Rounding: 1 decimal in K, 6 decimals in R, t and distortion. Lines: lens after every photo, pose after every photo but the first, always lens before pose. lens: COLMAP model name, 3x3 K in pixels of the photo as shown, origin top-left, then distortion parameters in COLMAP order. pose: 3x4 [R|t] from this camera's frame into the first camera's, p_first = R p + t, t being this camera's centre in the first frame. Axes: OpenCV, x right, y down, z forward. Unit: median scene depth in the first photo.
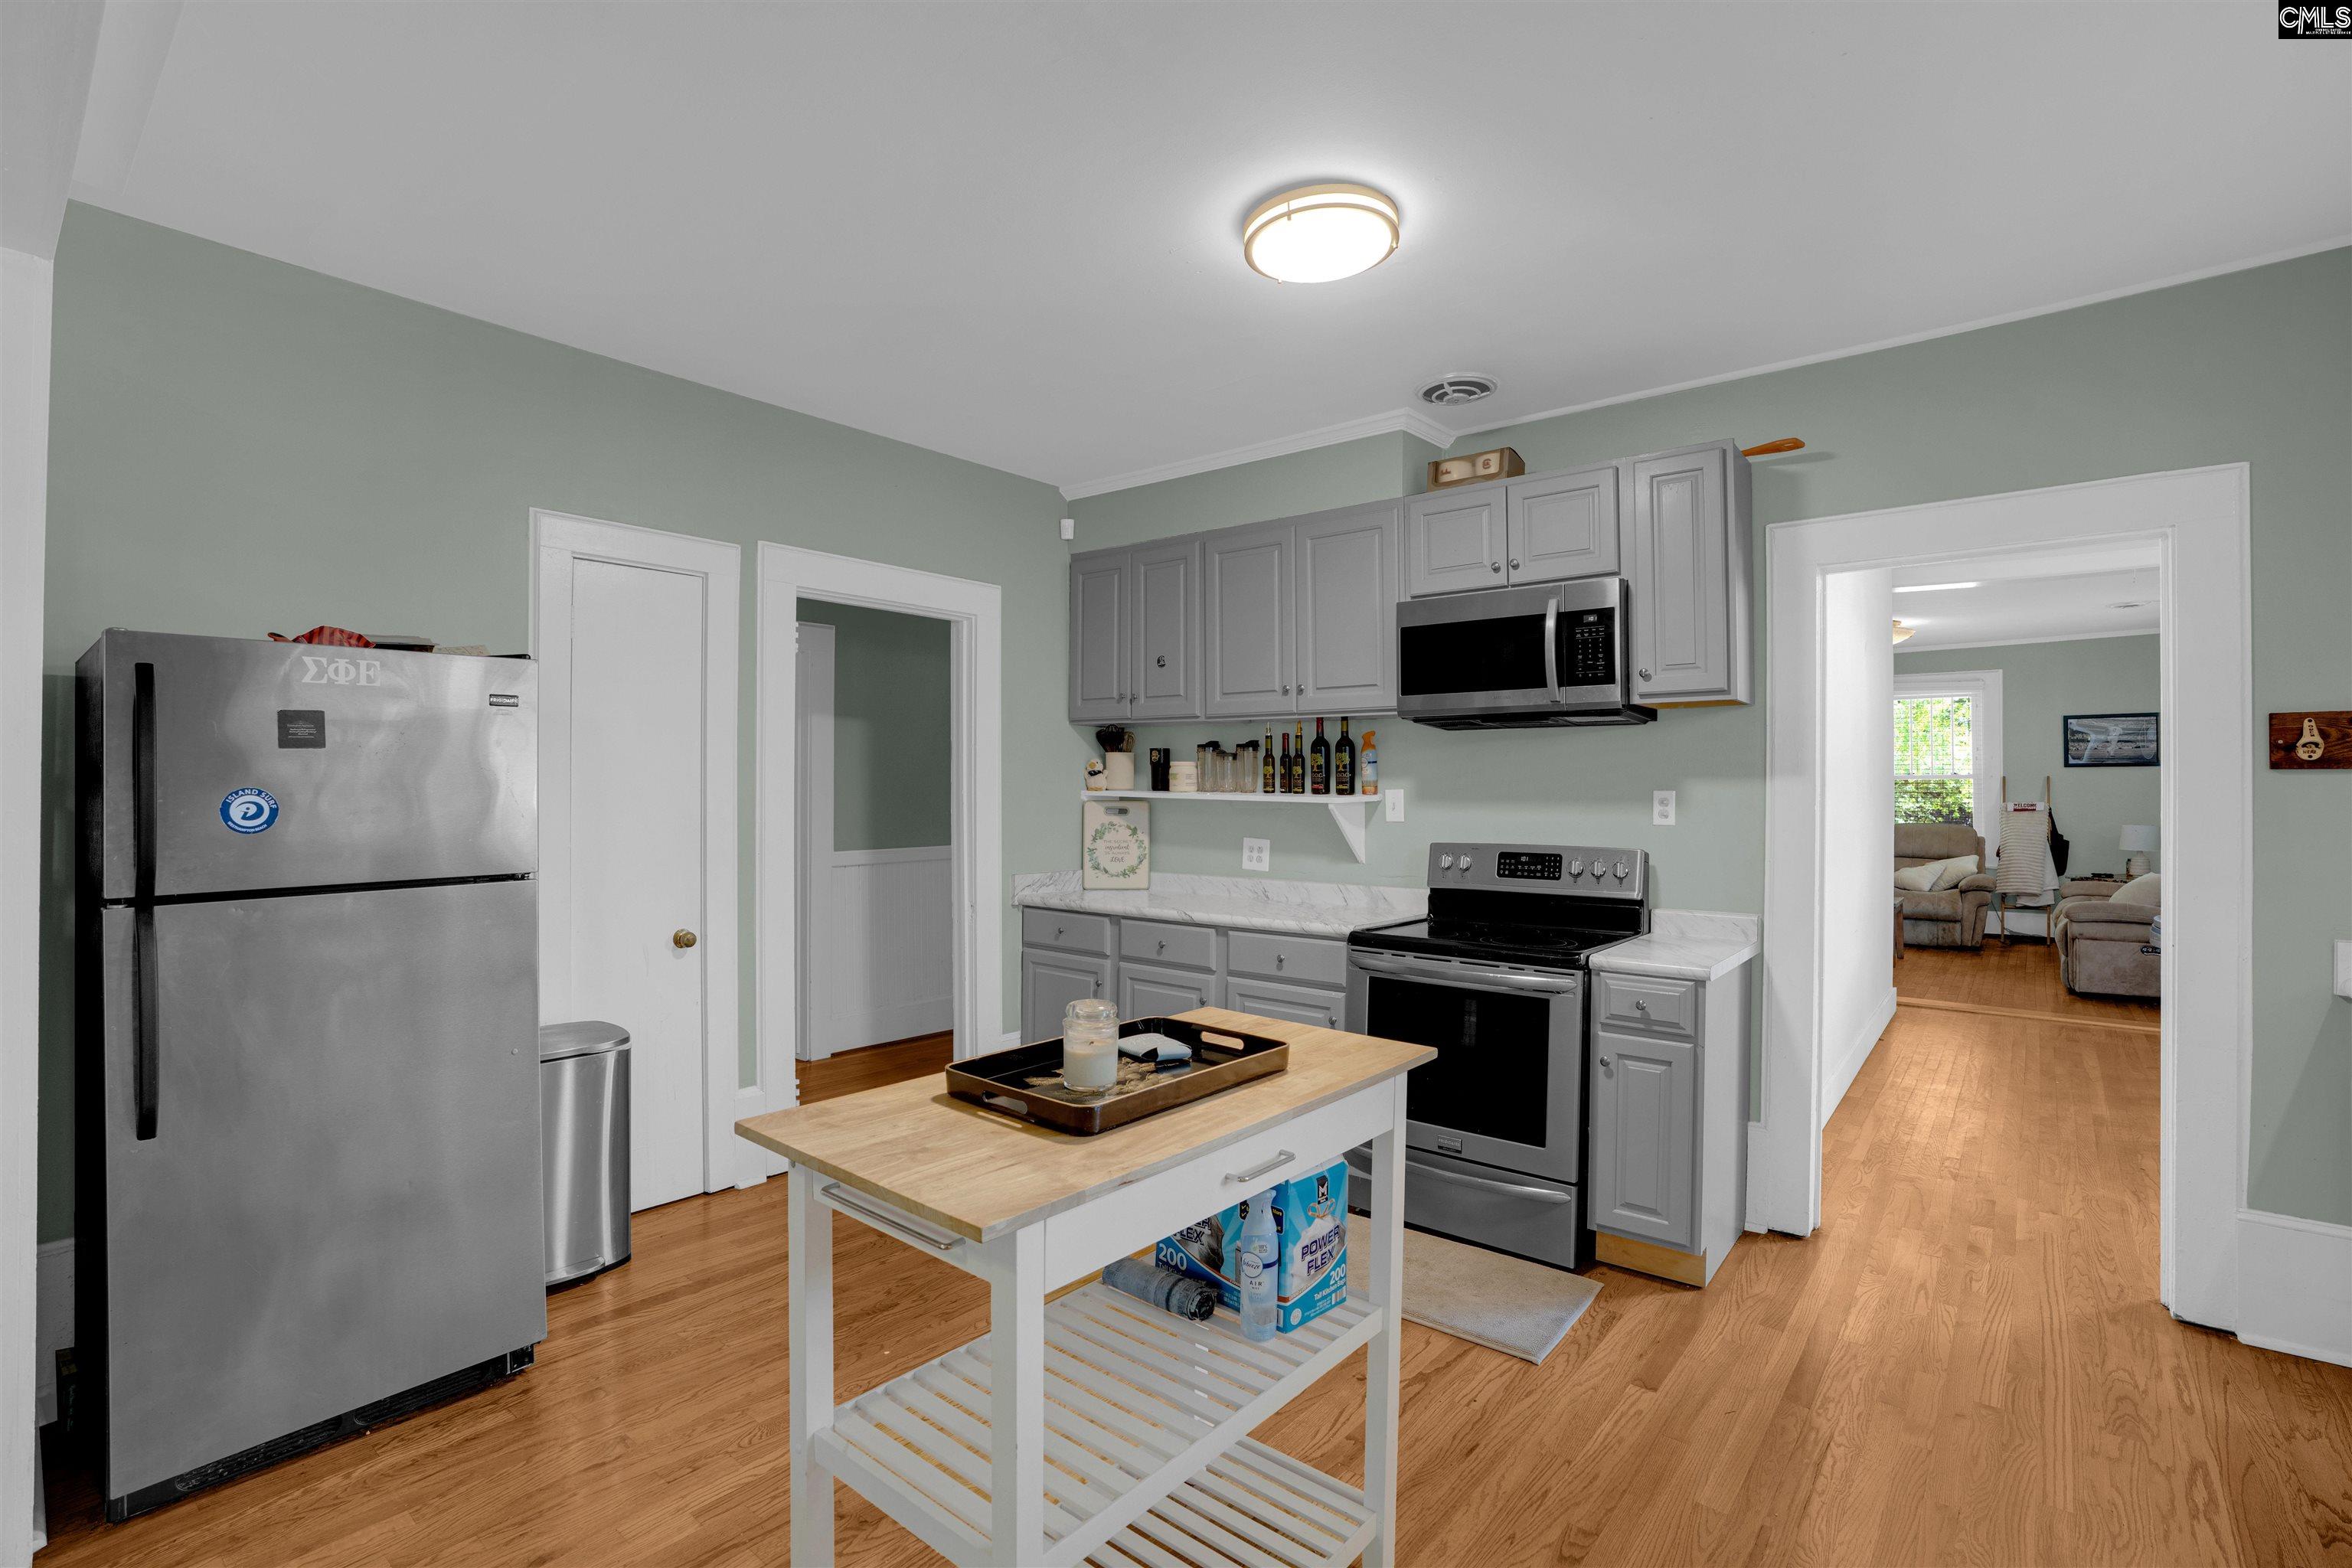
lens RADIAL K [[1092.7, 0, 1169.5], [0, 1092.7, 780.7], [0, 0, 1]] dist [-0.044495, 0.017644]
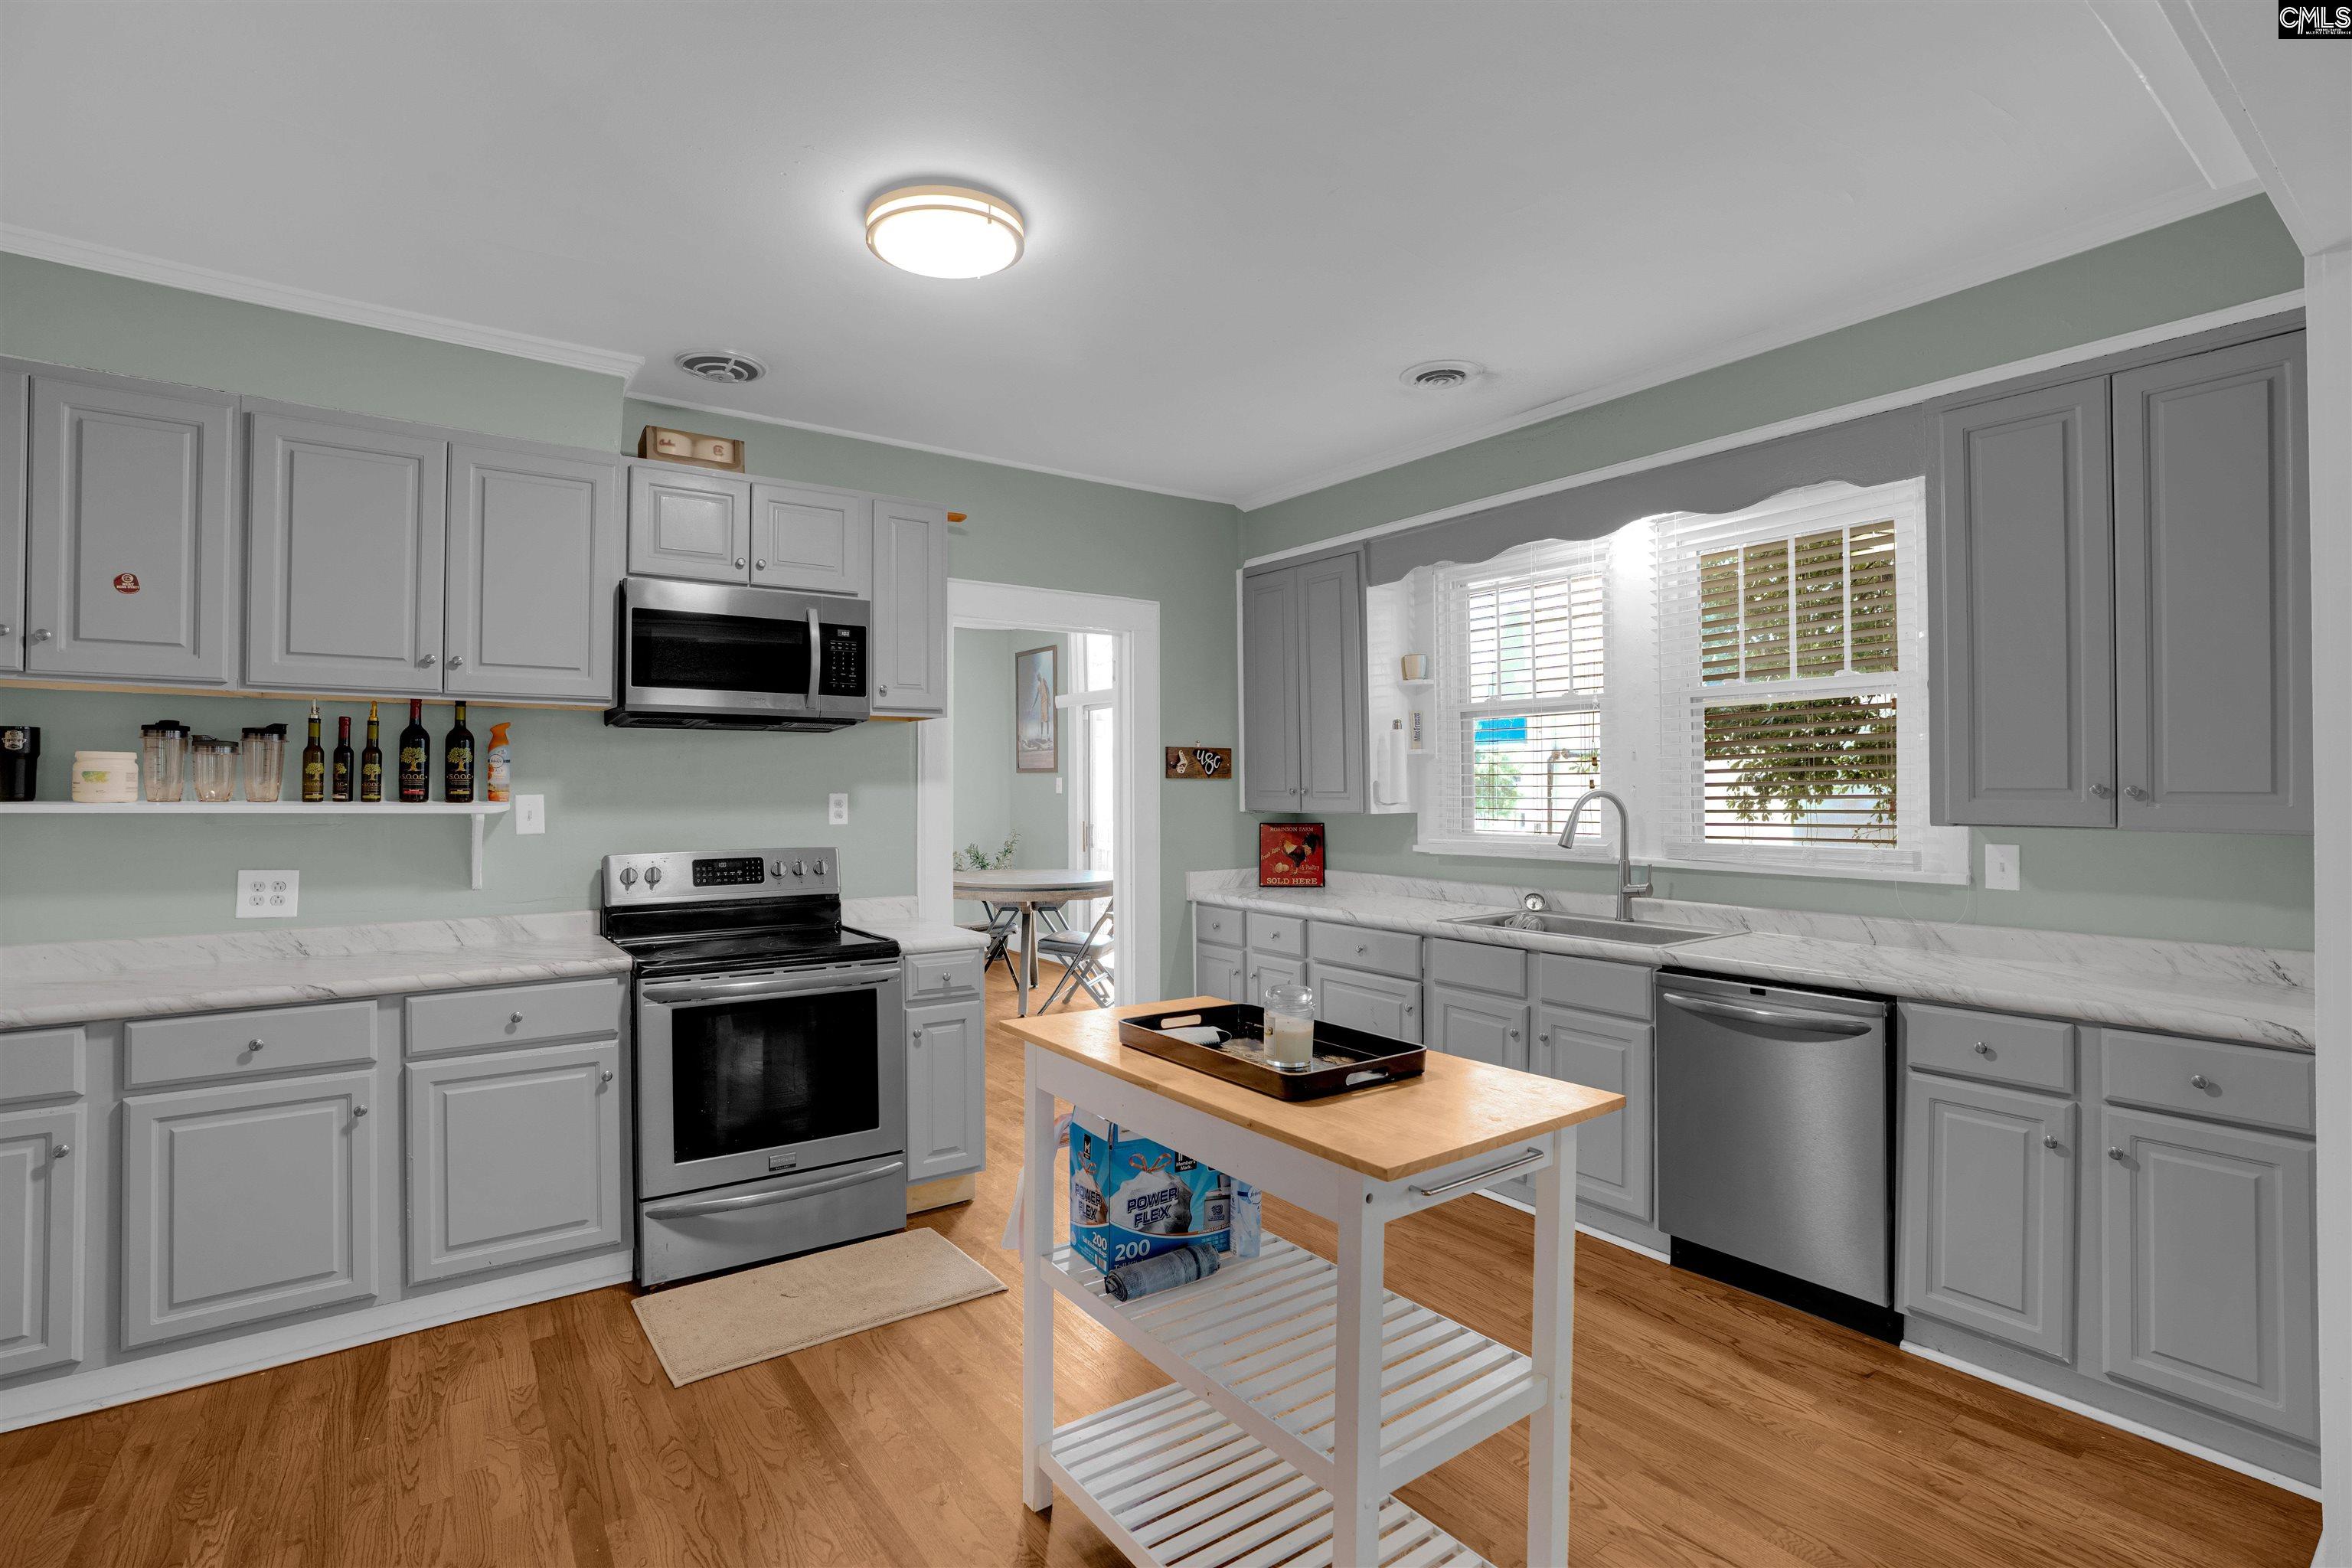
lens RADIAL K [[1092.7, 0, 1187.2], [0, 1092.7, 783.3], [0, 0, 1]] dist [-0.044495, 0.017644]
pose [[0.257463, 0.001511, 0.966287, -0.495690], [-0.001648, 0.999998, -0.001125, -0.000627], [-0.966287, -0.001303, 0.257465, 0.348230]]
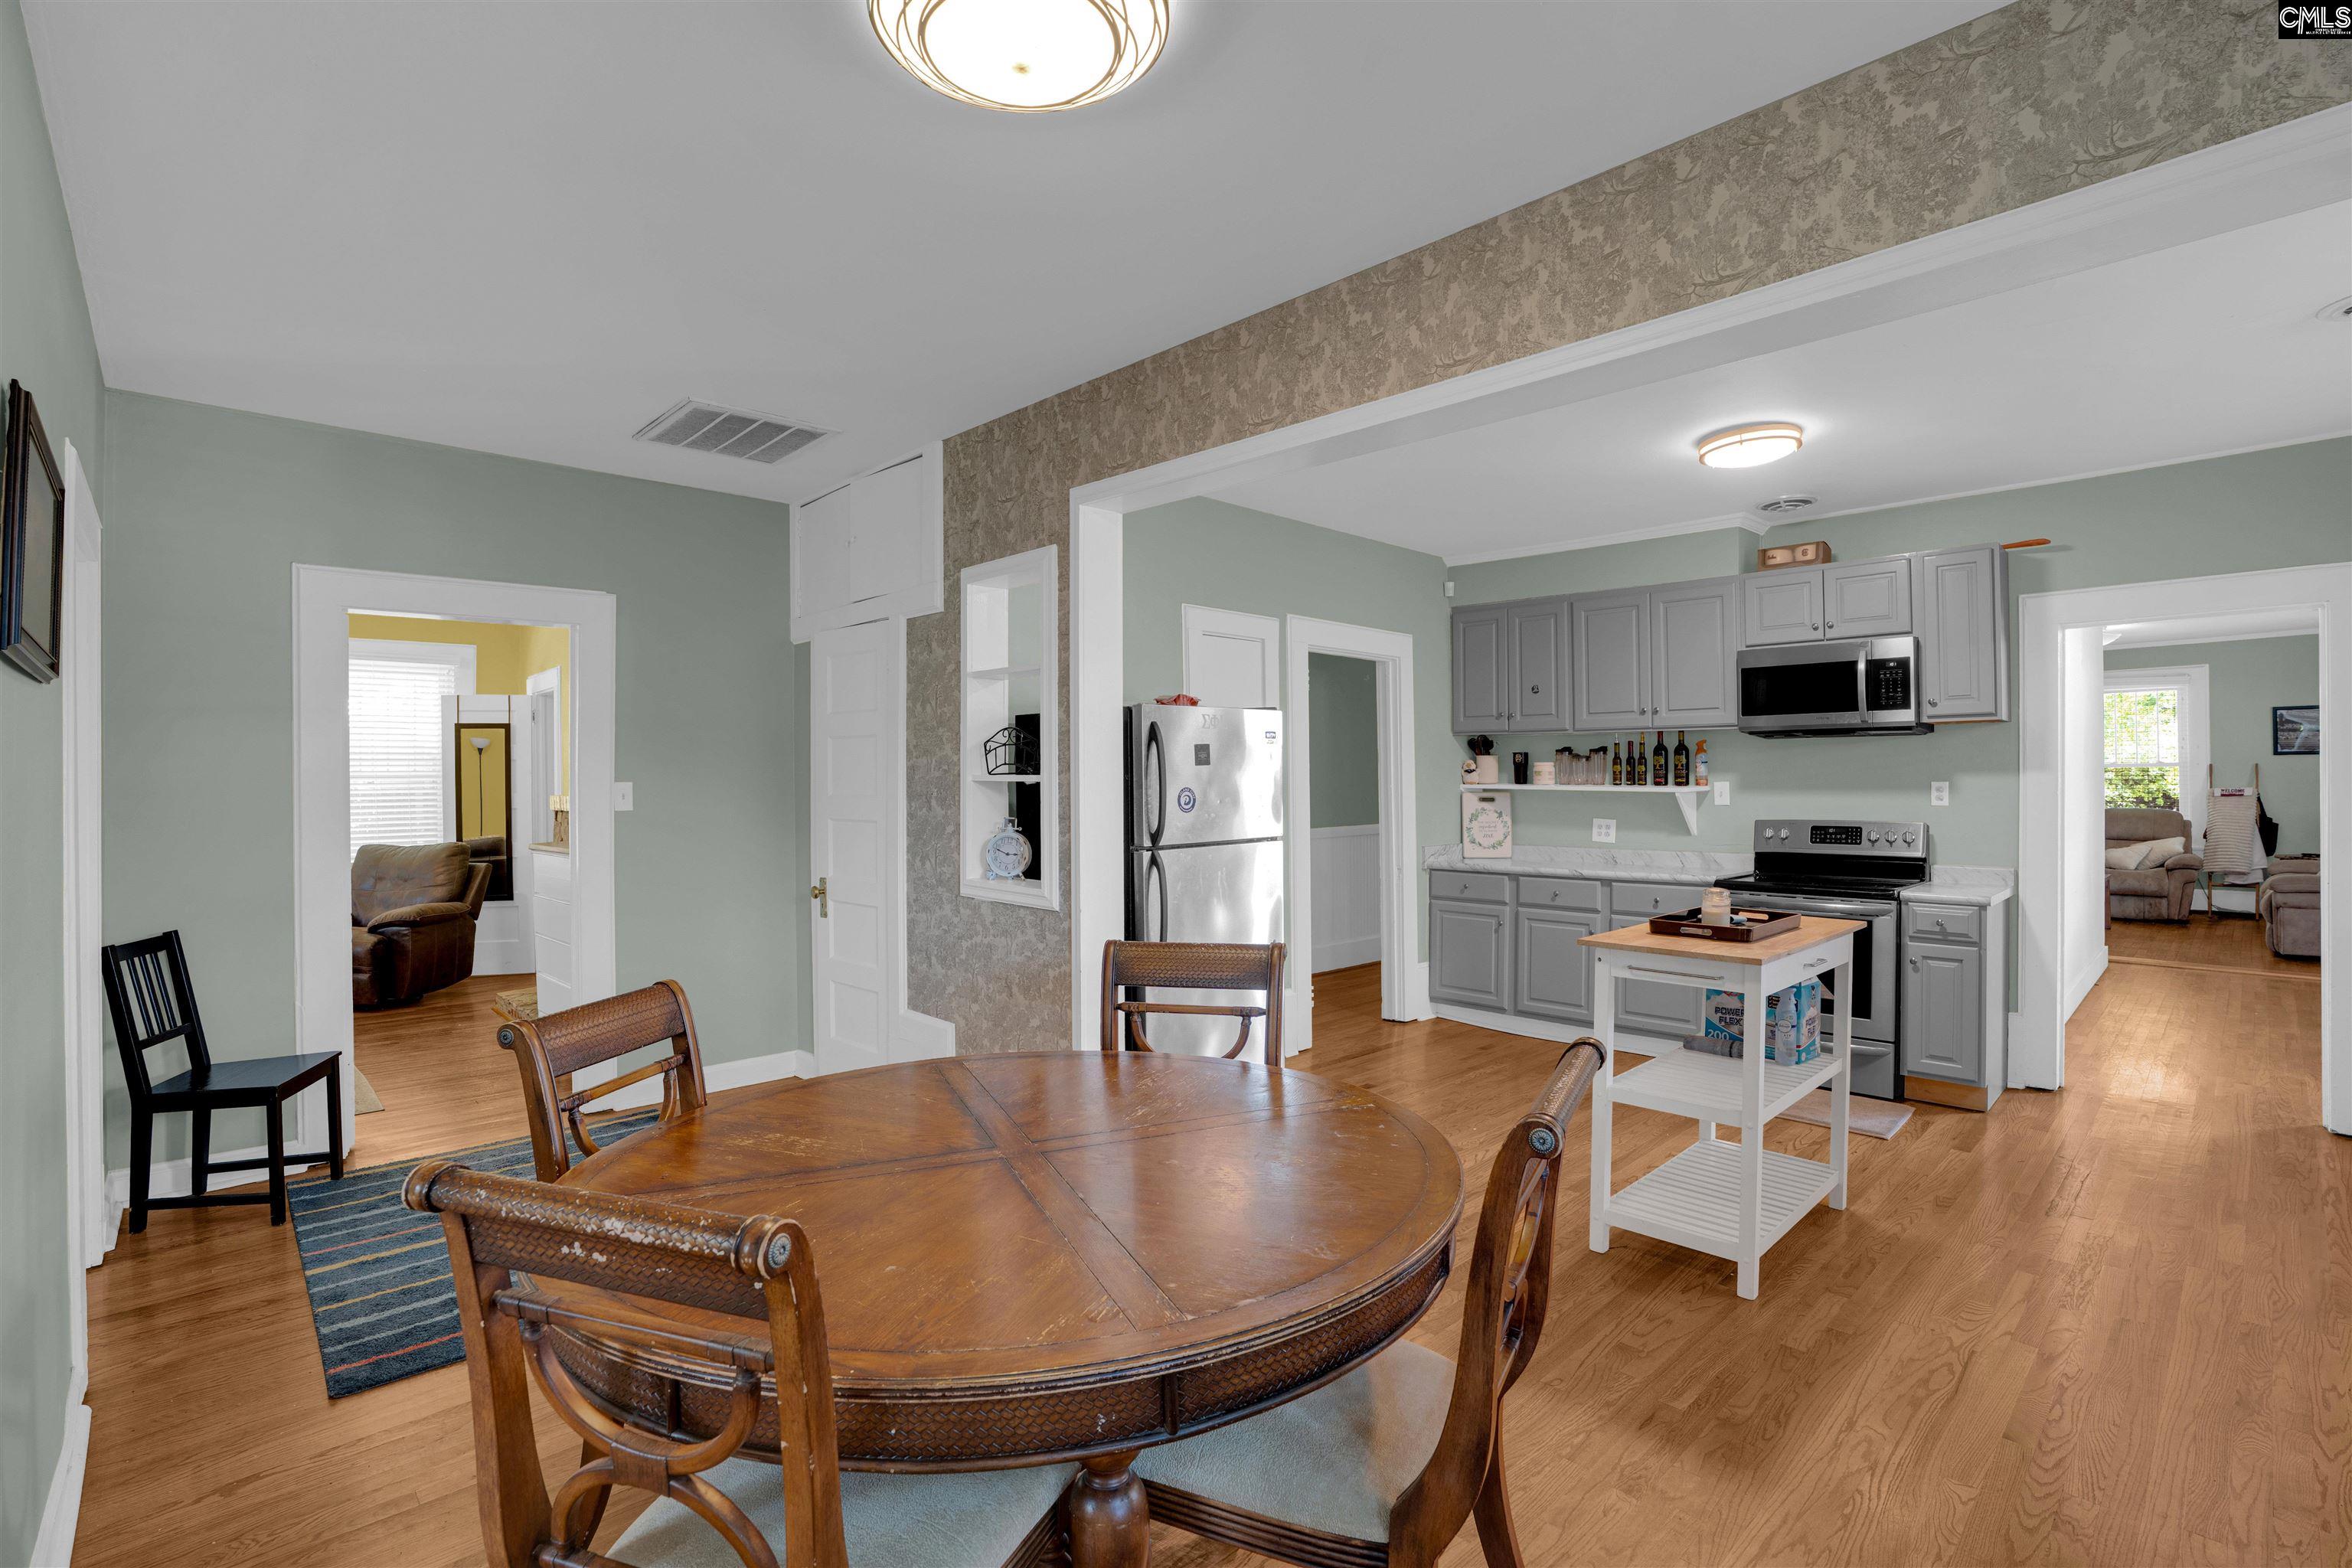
lens RADIAL K [[1092.7, 0, 1179.0], [0, 1092.7, 776.1], [0, 0, 1]] dist [-0.044495, 0.017644]
pose [[0.993829, -0.008452, -0.110601, -0.357585], [0.008740, 0.999960, 0.002122, -0.008907], [0.110578, -0.003076, 0.993863, -0.478837]]
